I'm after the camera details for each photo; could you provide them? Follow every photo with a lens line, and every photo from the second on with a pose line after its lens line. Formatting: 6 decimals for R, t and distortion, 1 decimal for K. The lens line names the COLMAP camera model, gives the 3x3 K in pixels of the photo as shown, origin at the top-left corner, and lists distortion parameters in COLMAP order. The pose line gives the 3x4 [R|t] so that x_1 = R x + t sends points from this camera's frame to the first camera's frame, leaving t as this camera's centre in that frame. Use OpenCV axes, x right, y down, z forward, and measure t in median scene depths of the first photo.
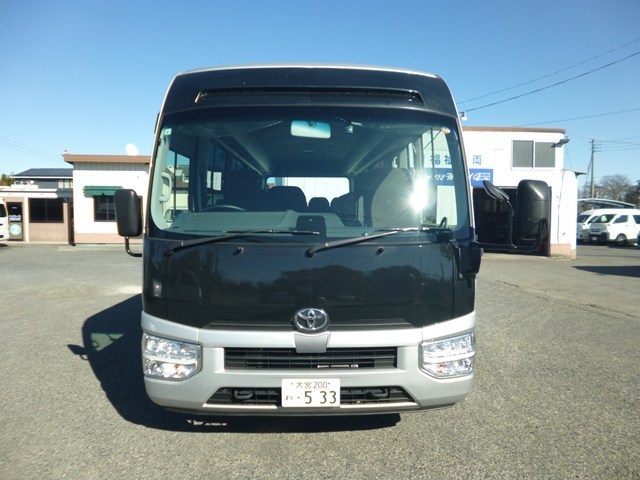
lens RADIAL K [[445.0, 0, 318.3], [0, 445.0, 240.8], [0, 0, 1]] dist [-0.051870, 0.010742]
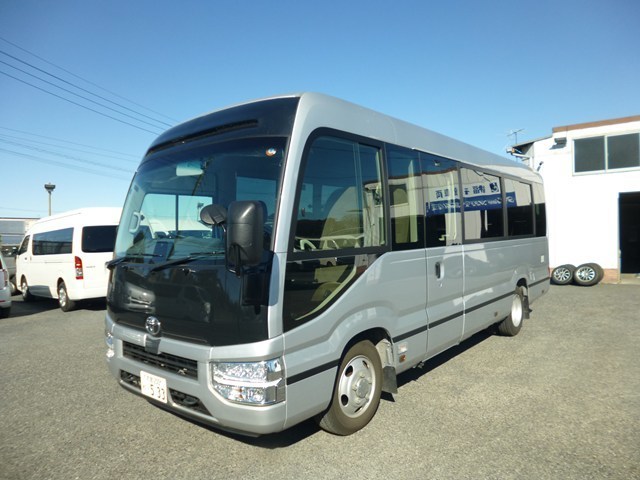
lens RADIAL K [[445.0, 0, 322.4], [0, 445.0, 236.1], [0, 0, 1]] dist [-0.051870, 0.010742]
pose [[0.750741, -0.027362, -0.660030, 1.075711], [-0.010232, 0.998540, -0.053033, -0.011972], [0.660518, 0.046567, 0.749365, 0.355379]]
